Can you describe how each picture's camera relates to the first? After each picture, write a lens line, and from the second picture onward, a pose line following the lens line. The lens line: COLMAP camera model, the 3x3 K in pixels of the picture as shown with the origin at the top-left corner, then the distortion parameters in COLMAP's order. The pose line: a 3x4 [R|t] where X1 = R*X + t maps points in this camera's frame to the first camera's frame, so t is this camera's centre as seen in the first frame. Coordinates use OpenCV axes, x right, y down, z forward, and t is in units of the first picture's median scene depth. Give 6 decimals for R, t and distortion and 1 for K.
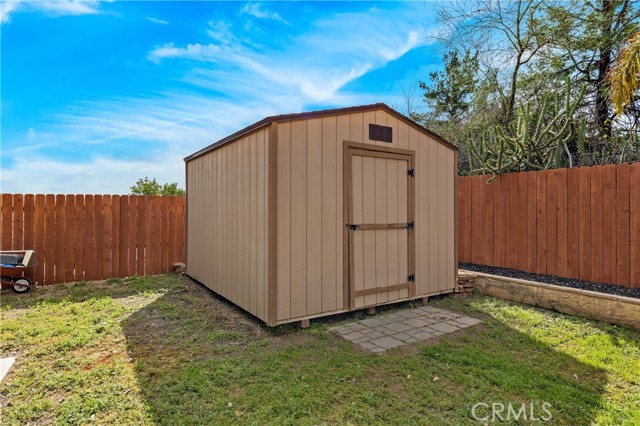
lens RADIAL K [[359.0, 0, 316.5], [0, 359.0, 207.3], [0, 0, 1]] dist [0.005214, -0.001011]
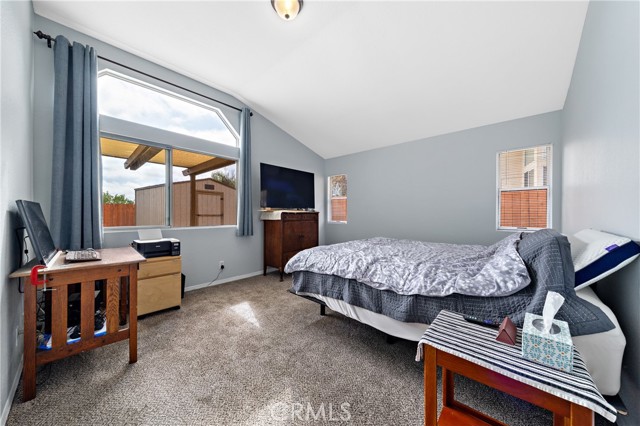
lens RADIAL K [[219.0, 0, 322.1], [0, 219.0, 212.8], [0, 0, 1]] dist [-0.000446, 0.000013]
pose [[0.931252, 0.001225, 0.364375, 0.392731], [-0.004497, 0.999957, 0.008133, 0.009188], [-0.364349, -0.009212, 0.931217, -1.205226]]
